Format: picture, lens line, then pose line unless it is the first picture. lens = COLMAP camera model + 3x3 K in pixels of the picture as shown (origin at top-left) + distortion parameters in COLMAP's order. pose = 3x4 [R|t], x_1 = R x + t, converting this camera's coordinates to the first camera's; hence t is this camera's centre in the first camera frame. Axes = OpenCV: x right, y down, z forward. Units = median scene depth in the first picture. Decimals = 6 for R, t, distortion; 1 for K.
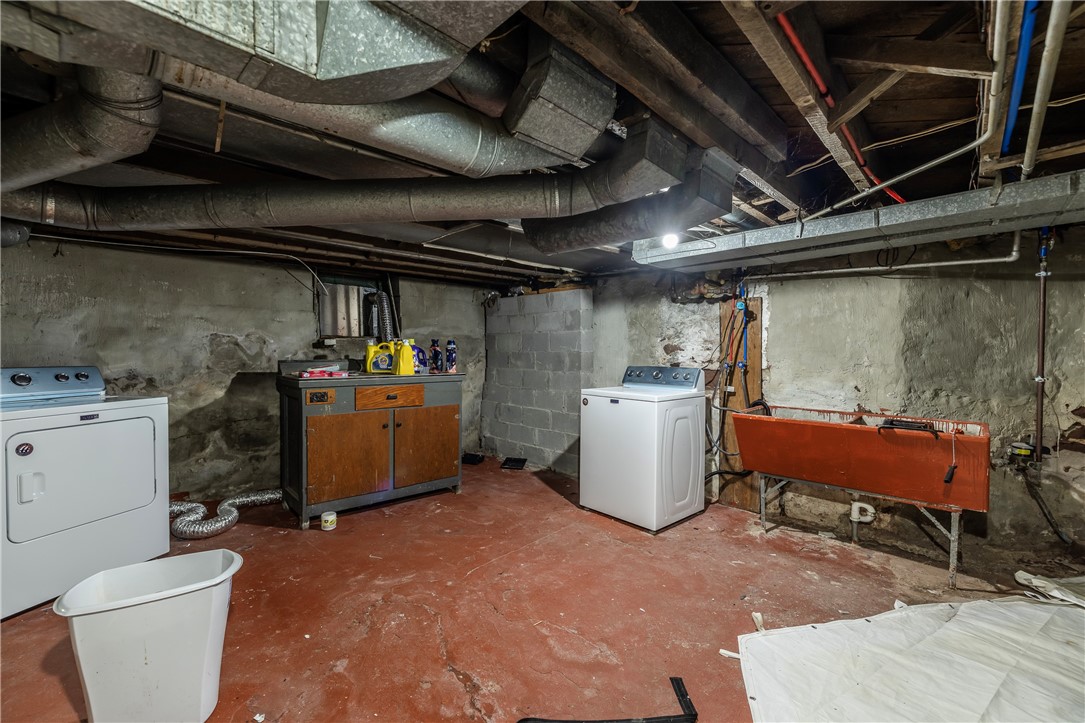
lens RADIAL K [[458.8, 0, 535.3], [0, 458.8, 358.1], [0, 0, 1]] dist [-0.001684, 0.000329]
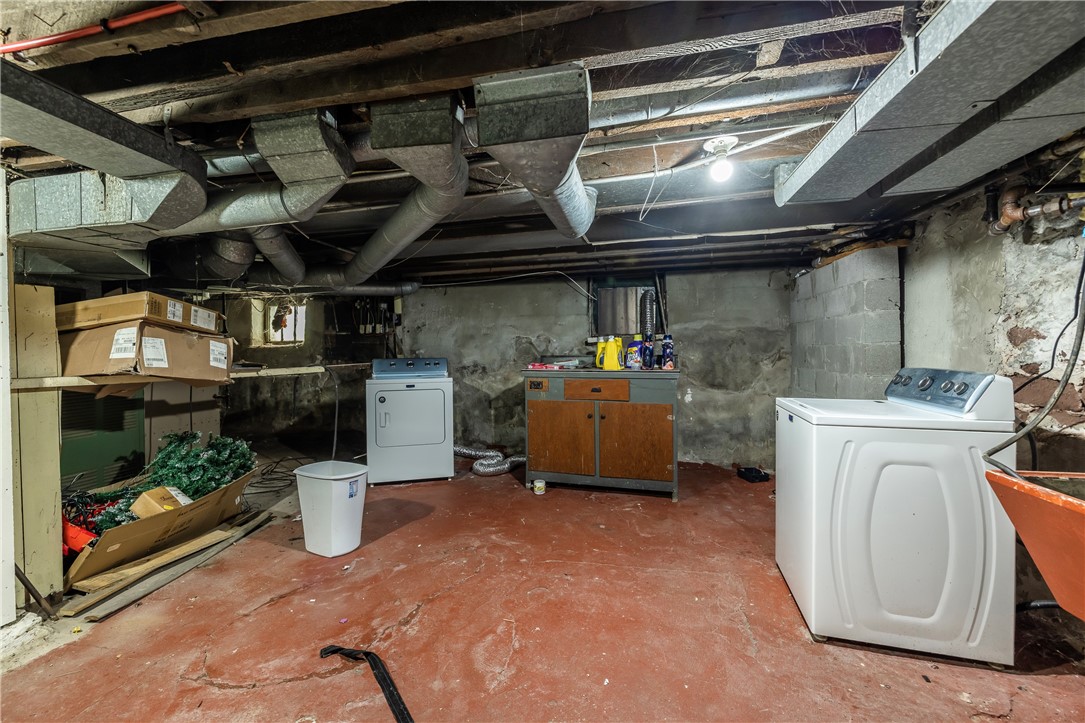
lens RADIAL K [[458.8, 0, 536.3], [0, 458.8, 358.6], [0, 0, 1]] dist [-0.001684, 0.000329]
pose [[0.518698, 0.008590, -0.854914, 0.529041], [-0.004135, 0.999963, 0.007539, 0.003878], [0.854948, -0.000375, 0.518714, 0.325823]]
